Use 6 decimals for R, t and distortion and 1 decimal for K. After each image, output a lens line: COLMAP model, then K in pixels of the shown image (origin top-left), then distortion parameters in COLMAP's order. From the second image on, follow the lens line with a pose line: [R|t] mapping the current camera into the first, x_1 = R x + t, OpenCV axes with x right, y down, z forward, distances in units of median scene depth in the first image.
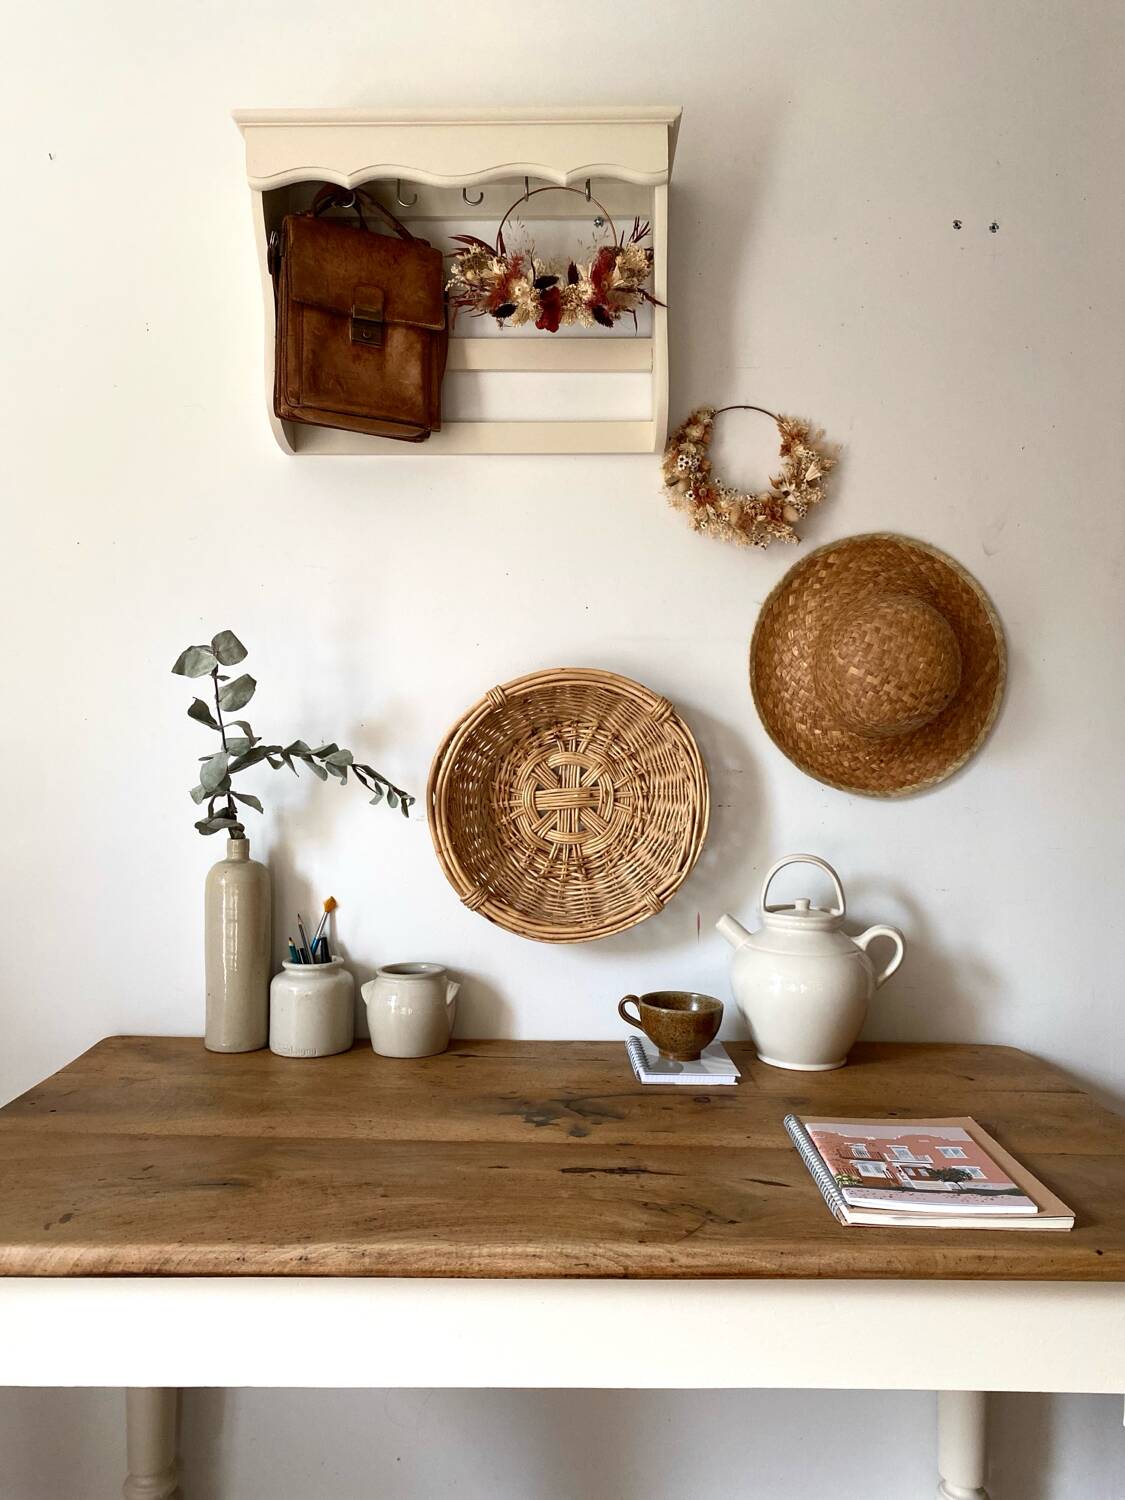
lens RADIAL K [[1146.6, 0, 571.9], [0, 1146.6, 736.1], [0, 0, 1]] dist [0.027349, -0.028224]
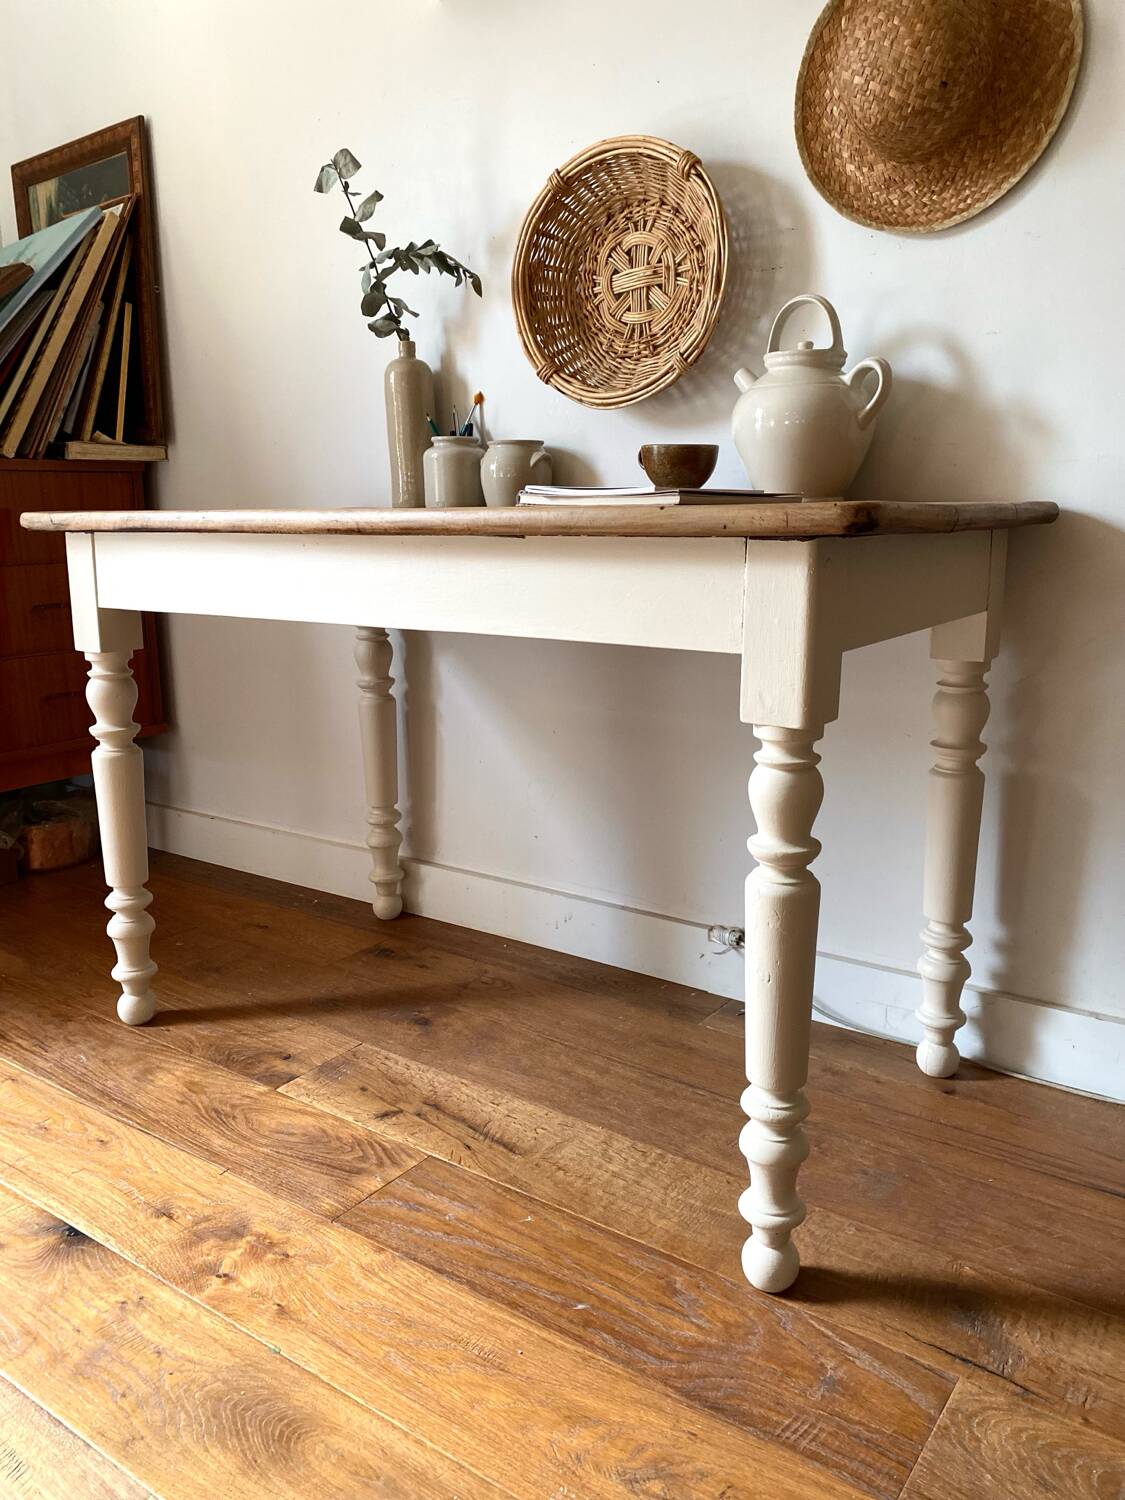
lens RADIAL K [[1146.6, 0, 568.6], [0, 1146.6, 746.4], [0, 0, 1]] dist [0.027349, -0.028224]
pose [[0.811374, 0.102418, -0.575485, 0.645216], [0.023843, 0.977912, 0.207653, 0.272094], [0.584041, -0.182205, 0.791010, 0.018812]]
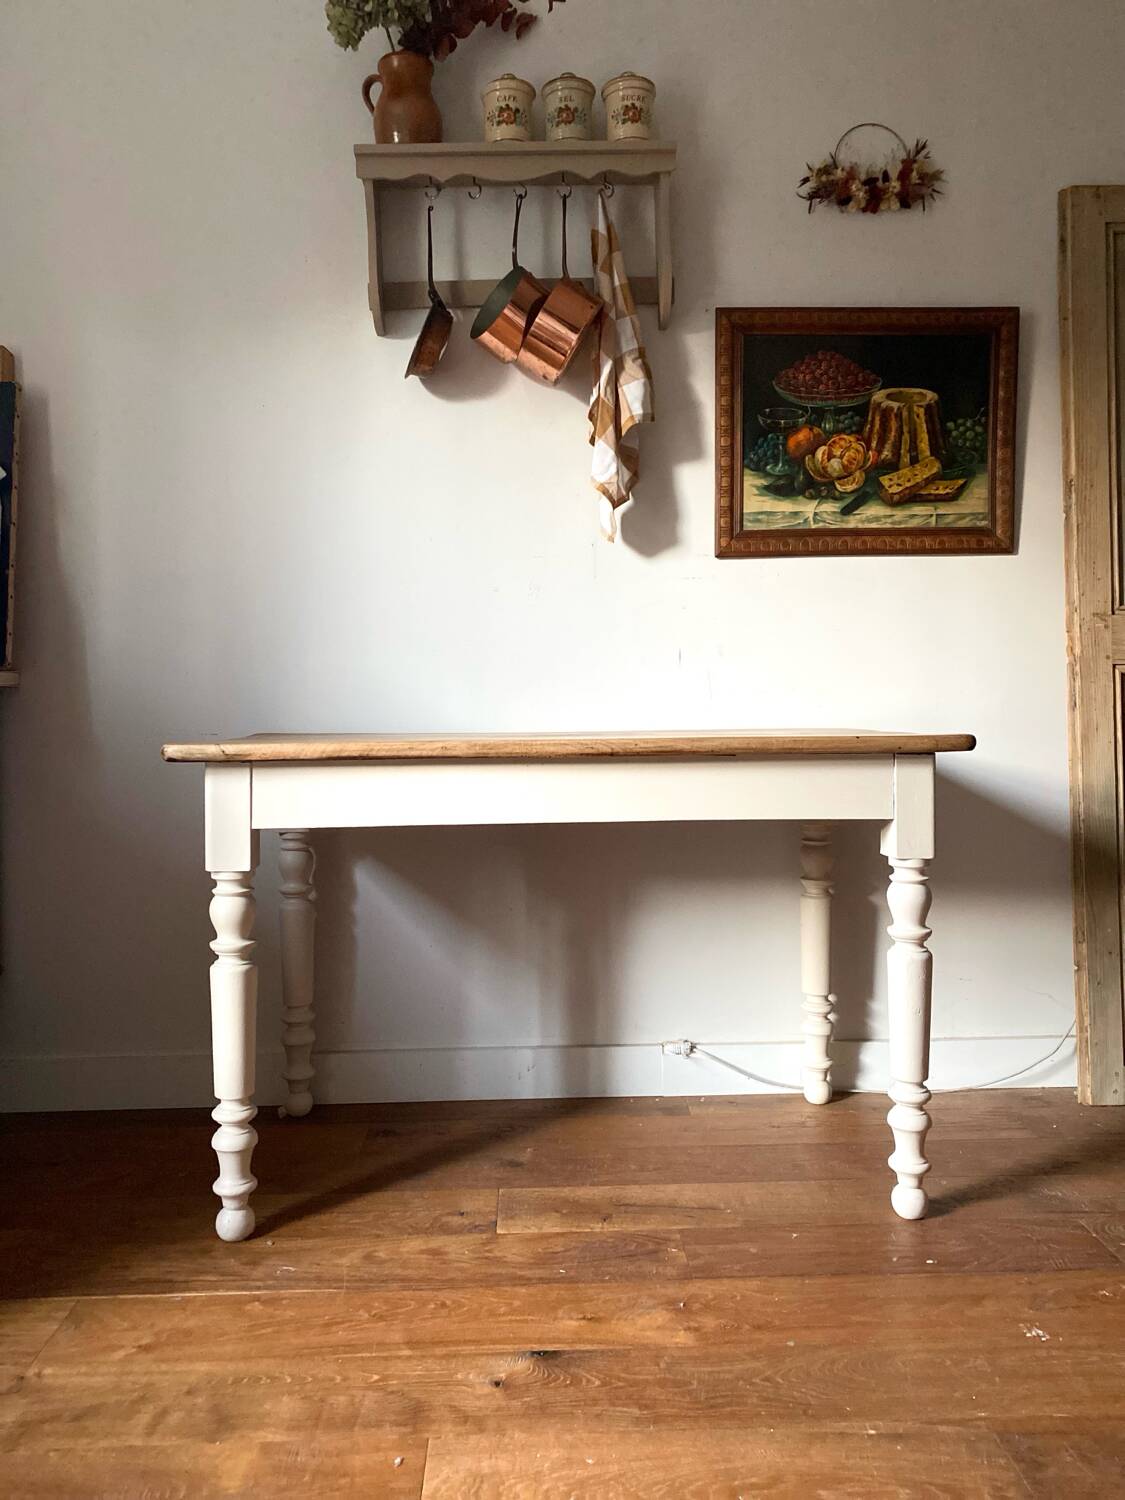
lens RADIAL K [[1146.6, 0, 570.3], [0, 1146.6, 743.3], [0, 0, 1]] dist [0.027349, -0.028224]
pose [[0.999289, -0.019075, 0.032515, -0.093278], [0.017601, 0.998830, 0.045051, 0.223619], [-0.033336, -0.044447, 0.998455, -0.547562]]
